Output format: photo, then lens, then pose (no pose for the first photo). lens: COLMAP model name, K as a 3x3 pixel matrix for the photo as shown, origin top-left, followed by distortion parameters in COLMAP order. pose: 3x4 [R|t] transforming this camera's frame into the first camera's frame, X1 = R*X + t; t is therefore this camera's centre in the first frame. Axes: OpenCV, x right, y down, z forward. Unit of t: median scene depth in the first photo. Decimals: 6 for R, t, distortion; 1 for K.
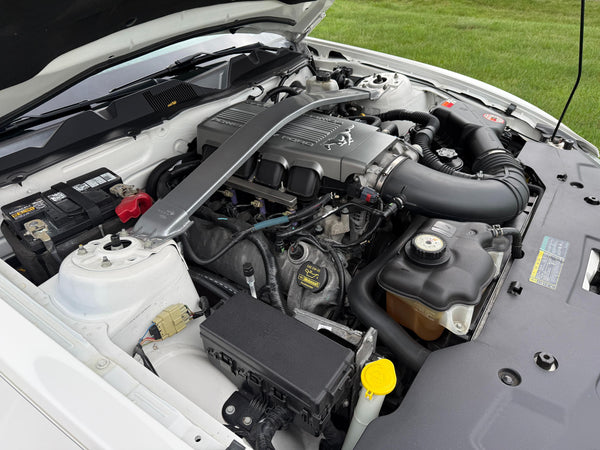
lens RADIAL K [[428.4, 0, 299.9], [0, 428.4, 225.1], [0, 0, 1]] dist [0.000410, -0.005966]
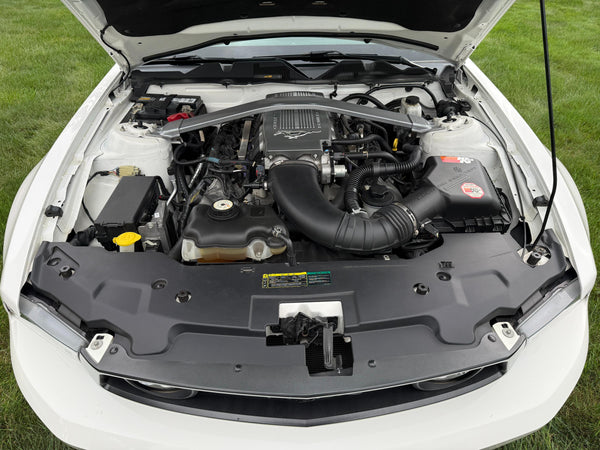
lens RADIAL K [[422.3, 0, 298.9], [0, 422.3, 217.5], [0, 0, 1]] dist [0.093503, -0.092537]
pose [[0.602061, 0.487633, -0.632247, 0.981767], [-0.485226, 0.852300, 0.195294, -0.229390], [0.634096, 0.189204, 0.749749, 0.090681]]
